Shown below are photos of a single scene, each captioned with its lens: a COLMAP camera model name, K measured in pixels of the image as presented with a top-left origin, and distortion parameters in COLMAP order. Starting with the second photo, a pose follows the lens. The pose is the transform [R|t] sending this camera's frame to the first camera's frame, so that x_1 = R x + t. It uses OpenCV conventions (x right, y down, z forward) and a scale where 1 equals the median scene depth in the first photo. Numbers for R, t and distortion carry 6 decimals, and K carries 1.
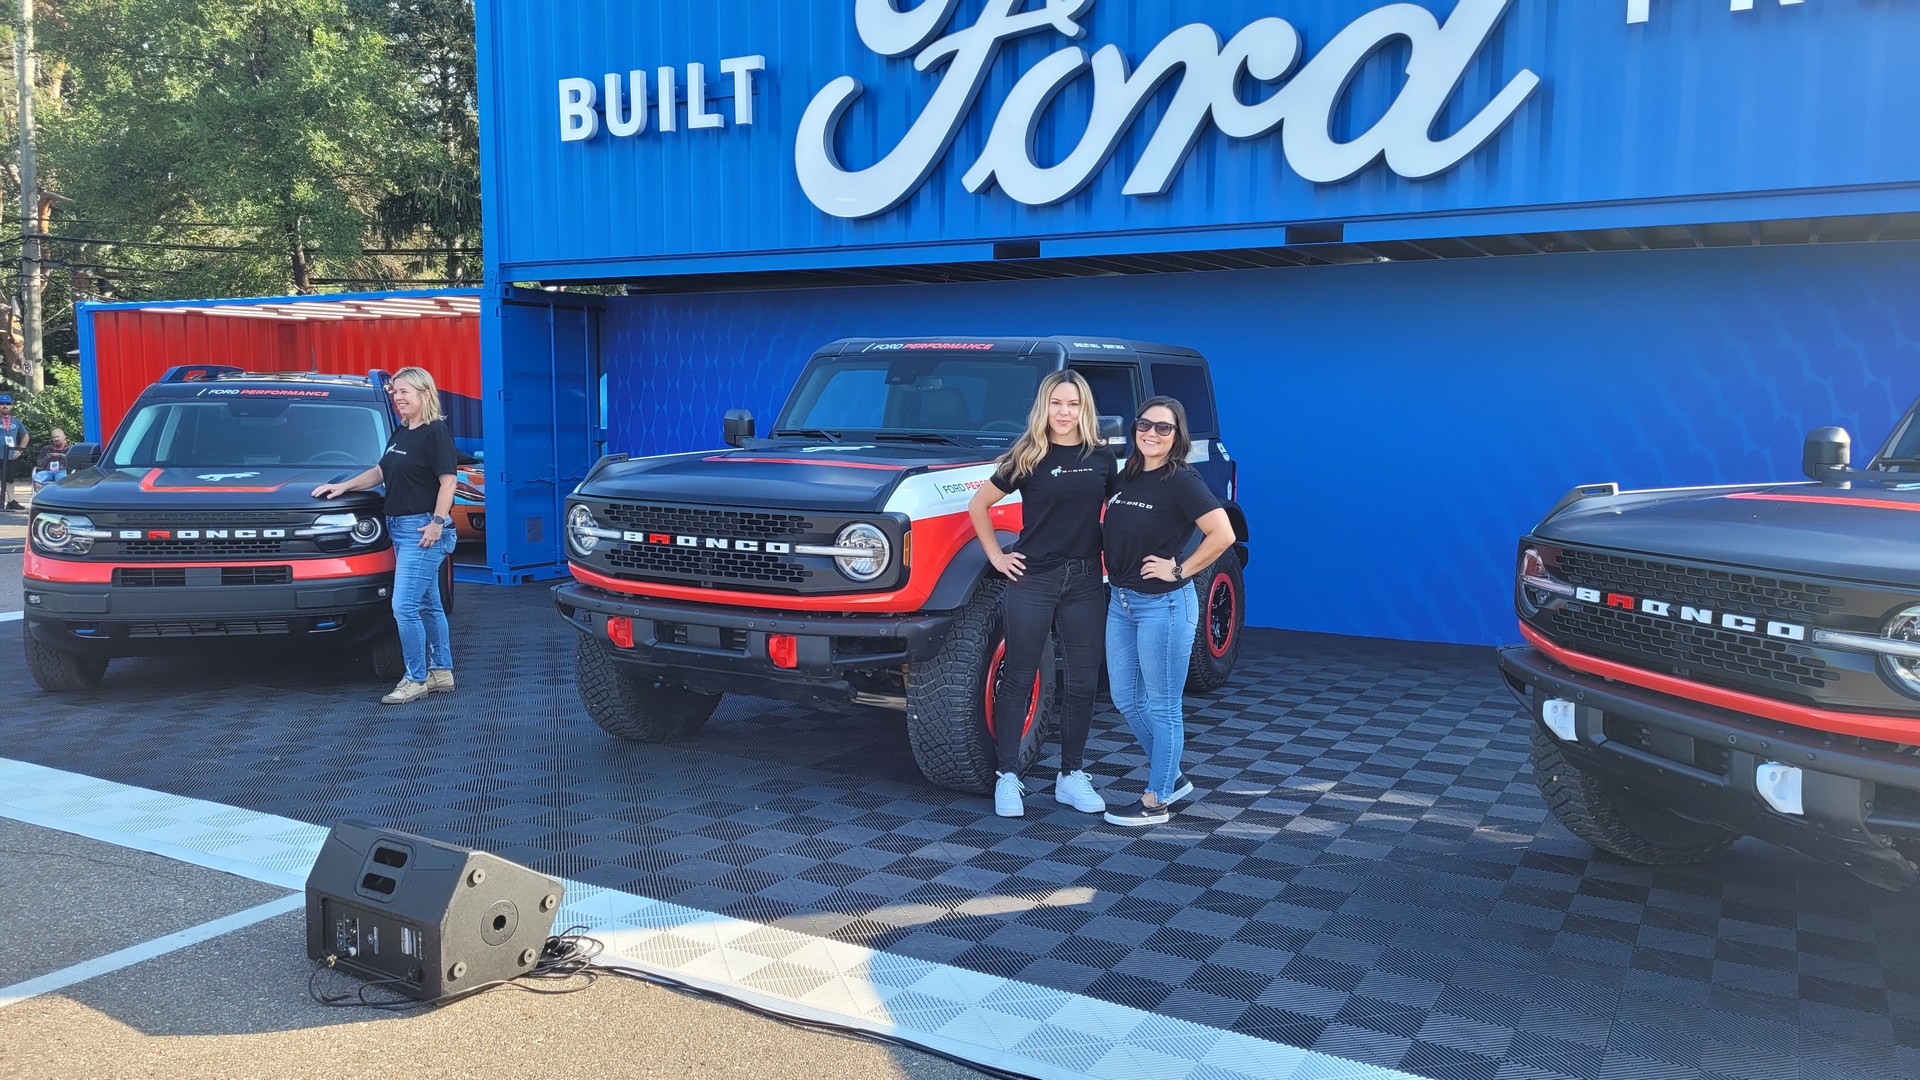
lens RADIAL K [[1457.7, 0, 960.0], [0, 1457.7, 540.0], [0, 0, 1]] dist [0.043249, -0.006367]
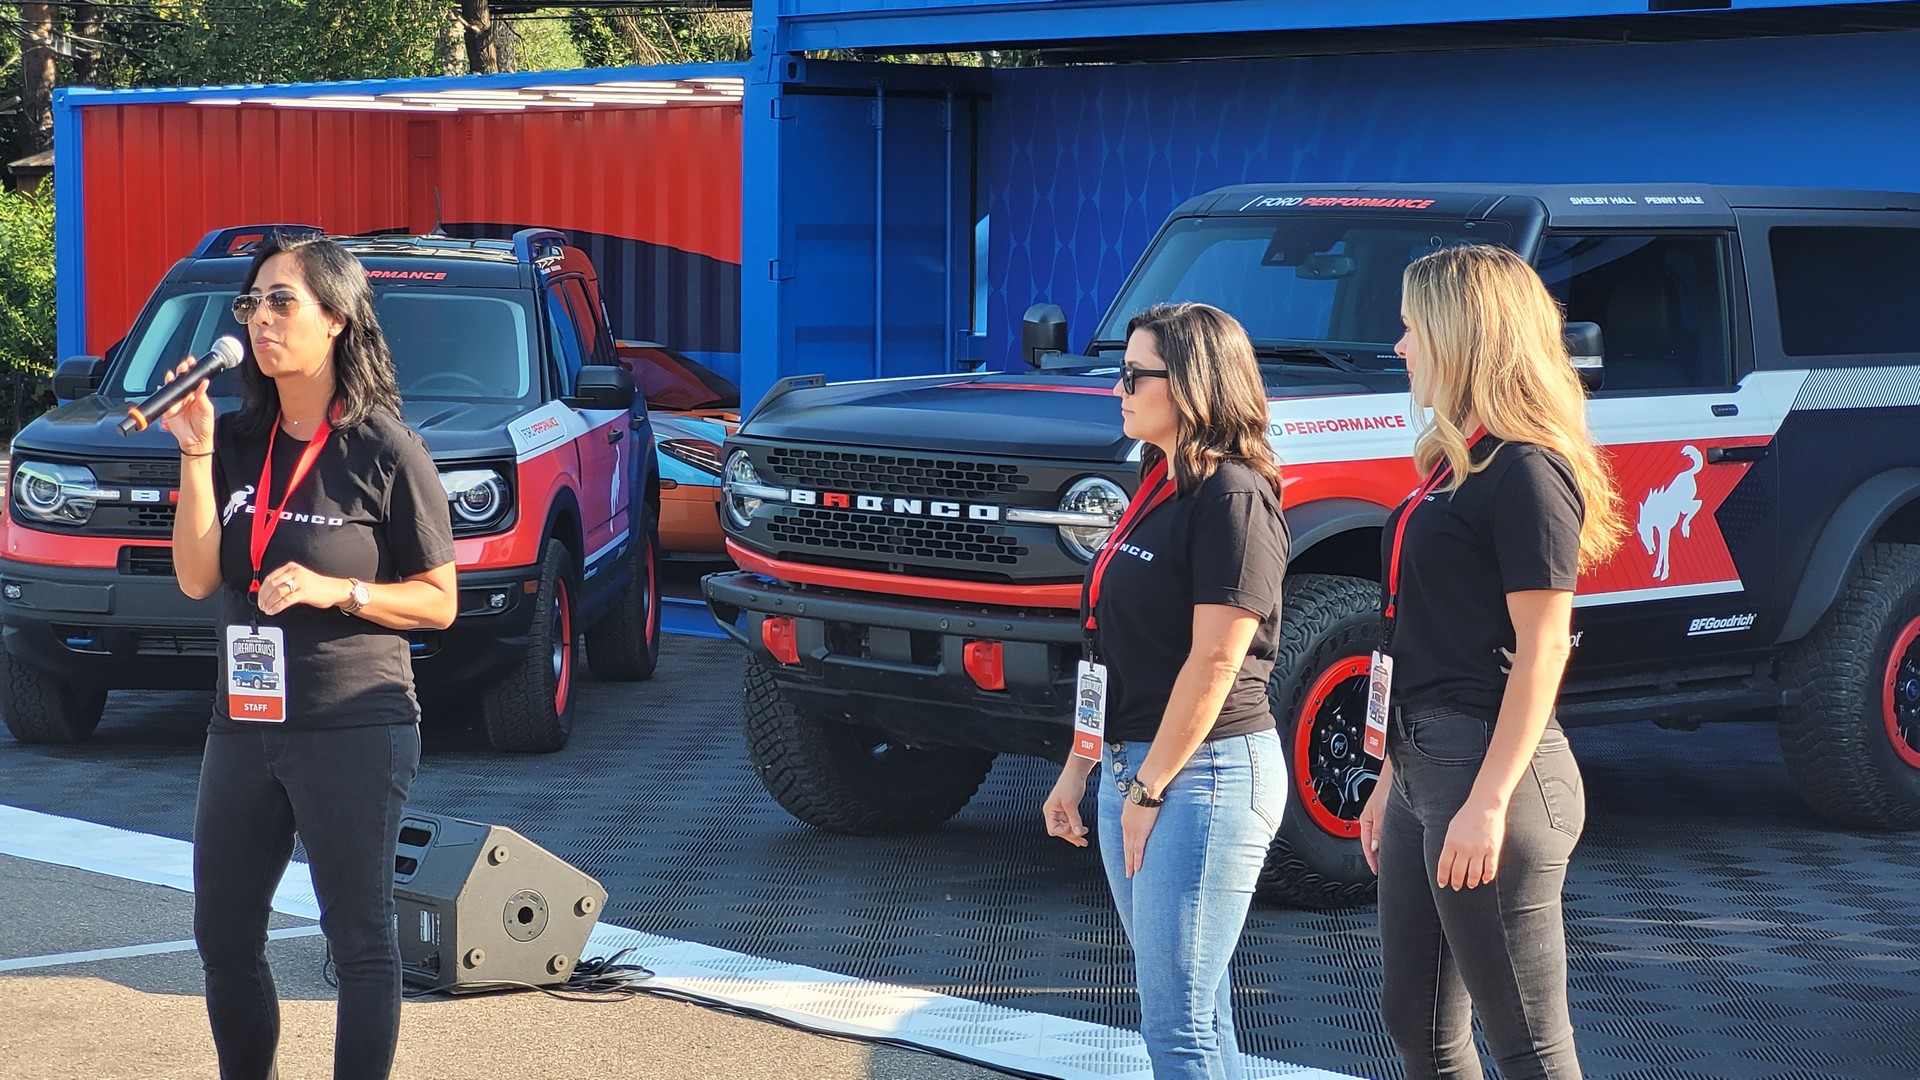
lens RADIAL K [[4366.5, 0, 960.0], [0, 4366.5, 540.0], [0, 0, 1]] dist [-0.323629, 5.900547]
pose [[0.949682, 0.021327, -0.312488, 0.314388], [-0.030681, 0.999215, -0.025049, 0.043597], [0.311708, 0.033376, 0.949591, -0.587161]]
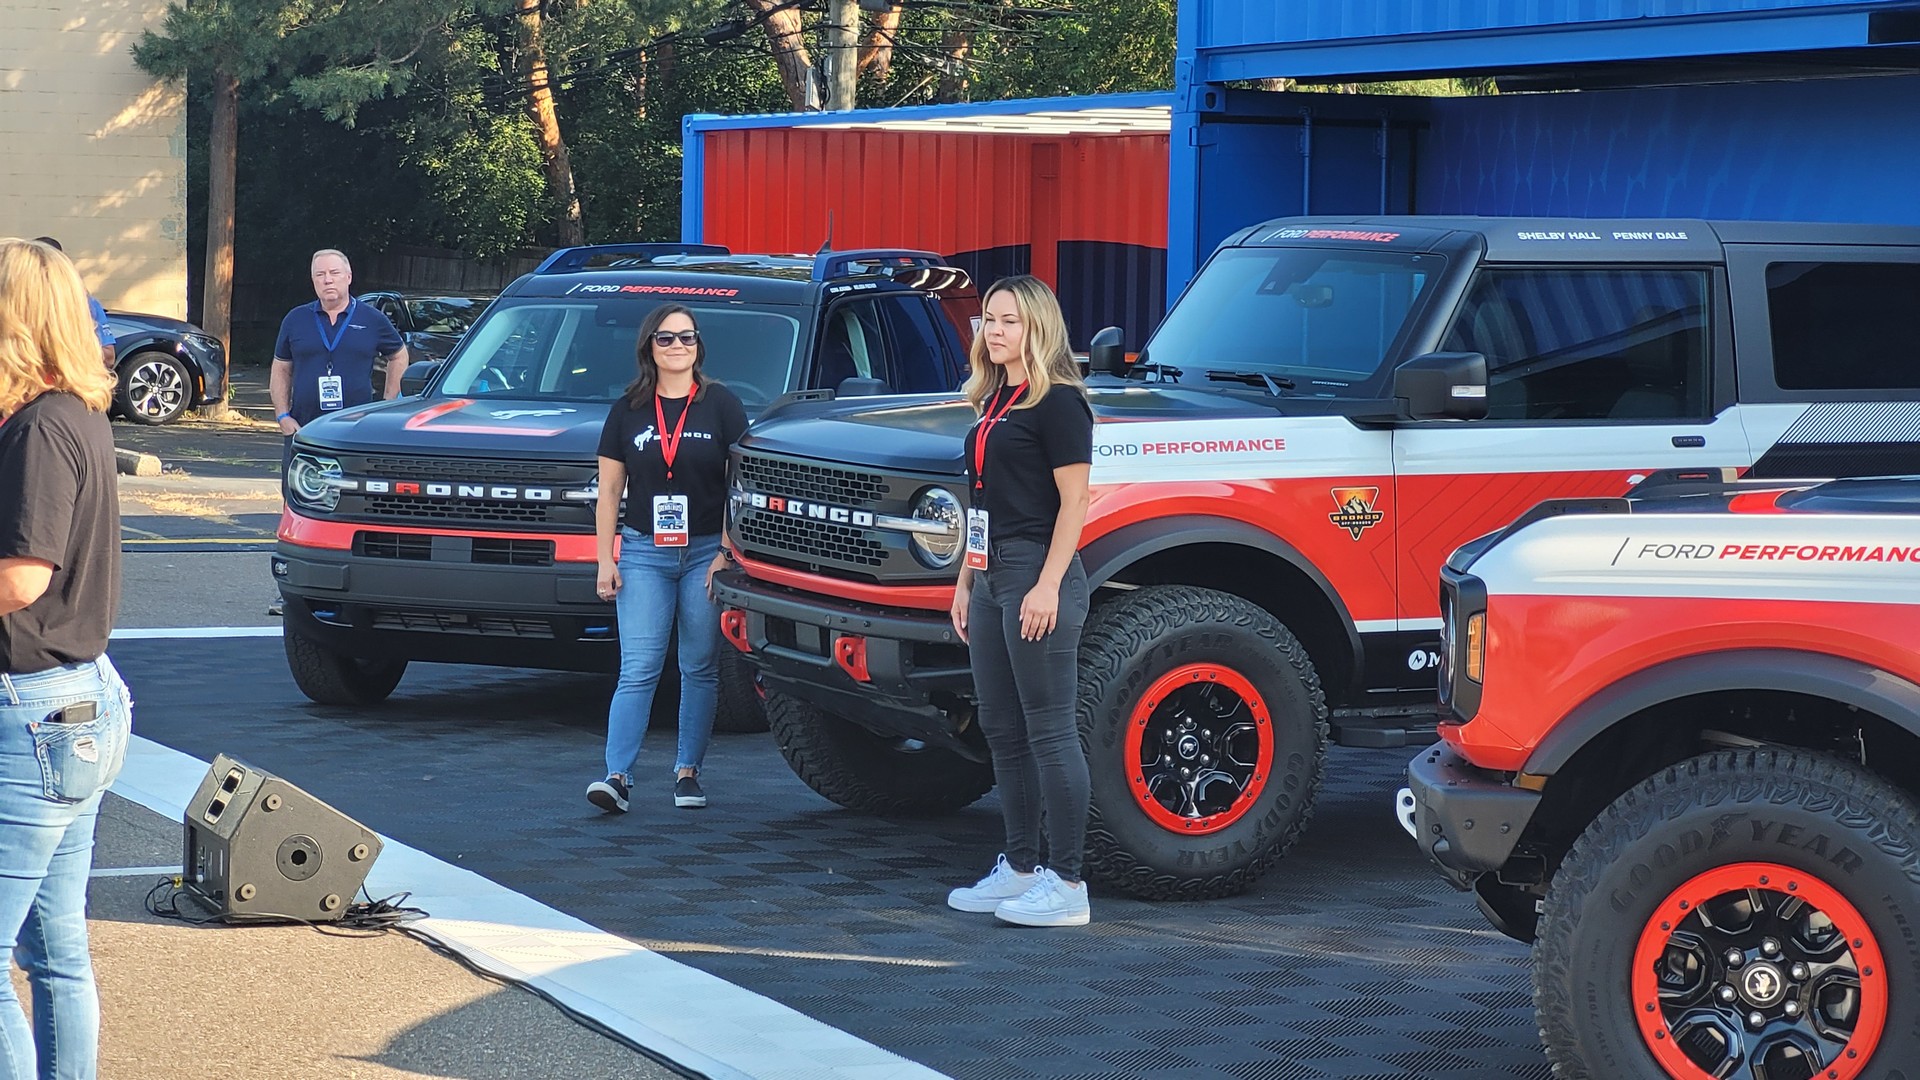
lens RADIAL K [[4369.4, 0, 904.2], [0, 4369.4, 539.6], [0, 0, 1]] dist [-0.032243, 0.874128]
pose [[0.814622, 0.047018, -0.578083, 0.740406], [-0.066691, 0.997691, -0.012832, 0.027068], [0.576145, 0.049006, 0.815877, -0.503349]]
